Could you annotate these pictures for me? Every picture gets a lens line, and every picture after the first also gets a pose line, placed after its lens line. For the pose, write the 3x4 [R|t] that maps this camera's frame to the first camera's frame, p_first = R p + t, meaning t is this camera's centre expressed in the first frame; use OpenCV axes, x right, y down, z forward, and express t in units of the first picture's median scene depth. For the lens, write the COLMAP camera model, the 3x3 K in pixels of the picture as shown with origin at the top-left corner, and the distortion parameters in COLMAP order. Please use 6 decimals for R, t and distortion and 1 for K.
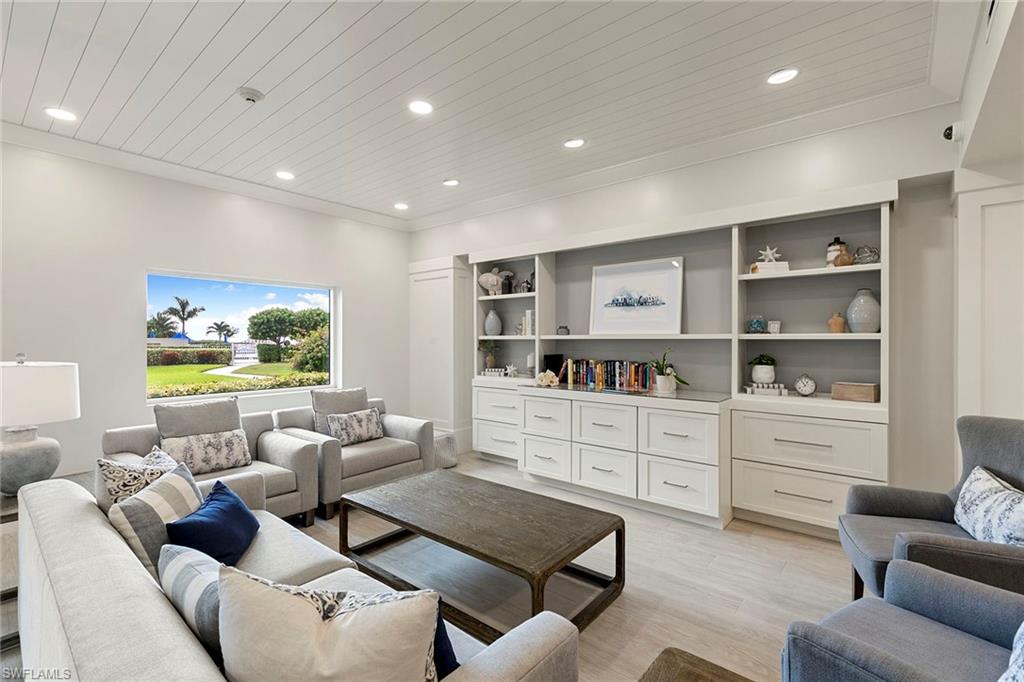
lens RADIAL K [[465.3, 0, 513.8], [0, 465.3, 339.0], [0, 0, 1]] dist [0.003089, 0.000251]
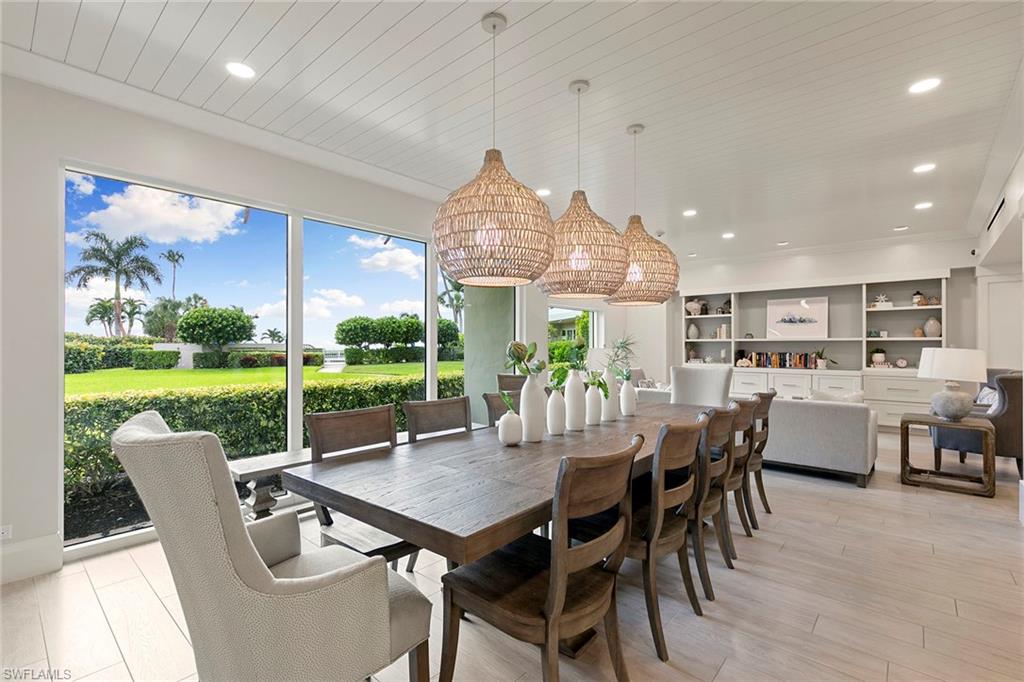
lens RADIAL K [[465.3, 0, 509.9], [0, 465.3, 343.0], [0, 0, 1]] dist [0.003089, 0.000251]
pose [[0.999551, -0.000675, -0.029959, -0.839784], [0.000561, 0.999993, -0.003819, 0.015491], [0.029962, 0.003801, 0.999544, -0.894134]]
